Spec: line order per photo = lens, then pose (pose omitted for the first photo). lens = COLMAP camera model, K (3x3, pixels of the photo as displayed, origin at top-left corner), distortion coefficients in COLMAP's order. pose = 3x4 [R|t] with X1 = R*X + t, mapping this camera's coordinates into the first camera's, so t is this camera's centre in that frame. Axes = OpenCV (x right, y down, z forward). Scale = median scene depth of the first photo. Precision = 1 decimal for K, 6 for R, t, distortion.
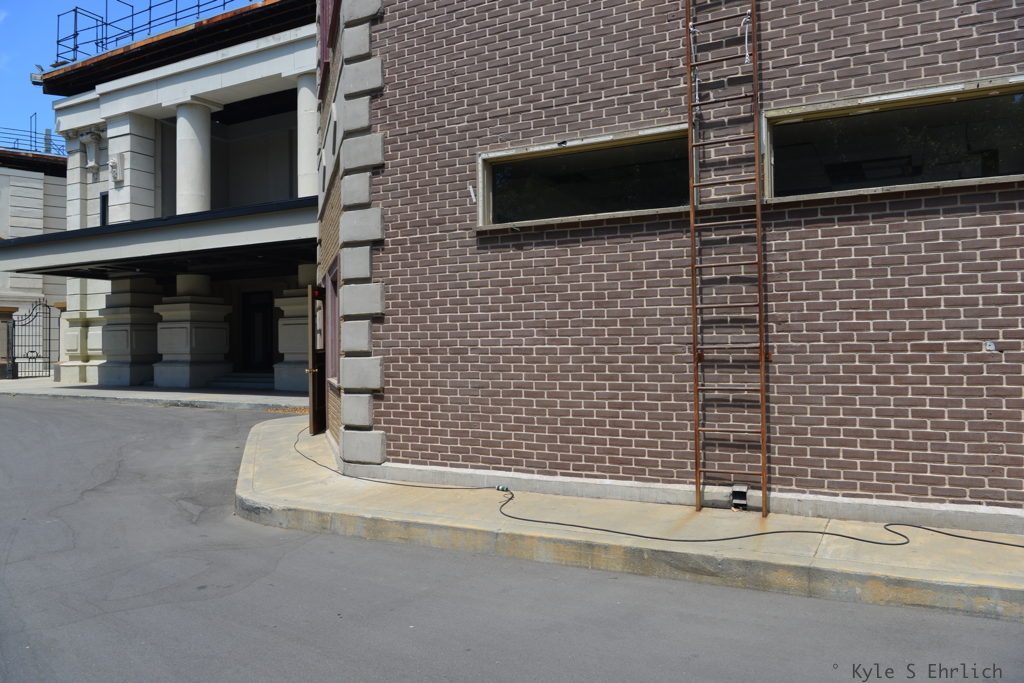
lens RADIAL K [[751.5, 0, 505.1], [0, 751.5, 338.7], [0, 0, 1]] dist [-0.033702, 0.004871]
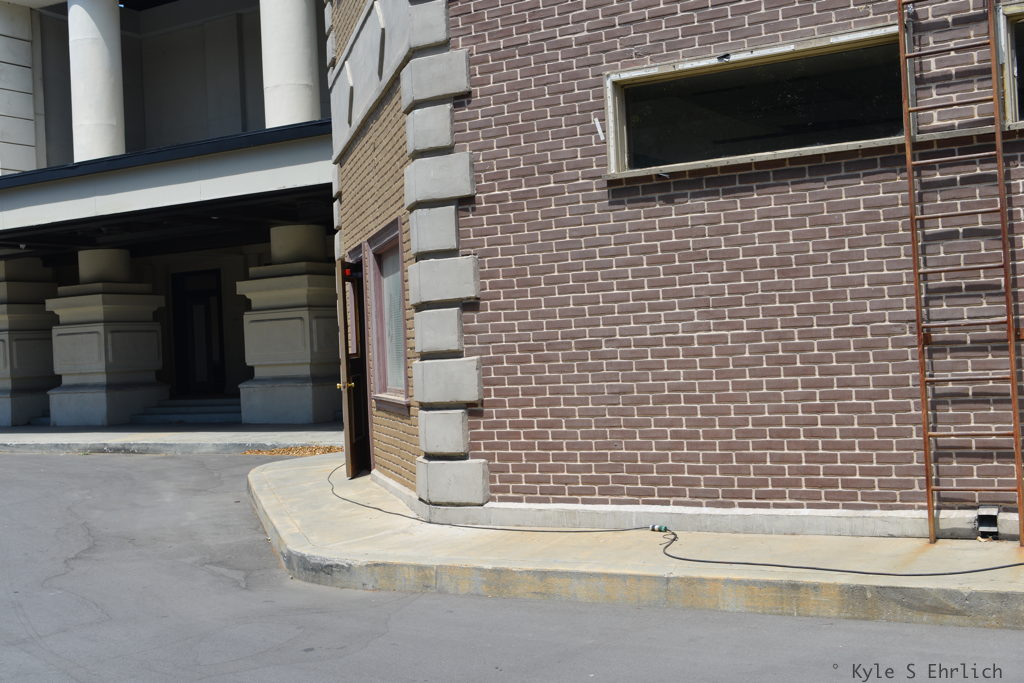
lens RADIAL K [[1246.1, 0, 510.2], [0, 1246.1, 336.3], [0, 0, 1]] dist [-0.025970, 0.036374]
pose [[0.997868, -0.039525, -0.051929, -0.080538], [0.039676, 0.999211, 0.001873, 0.003358], [0.051814, -0.003929, 0.998649, -0.233150]]
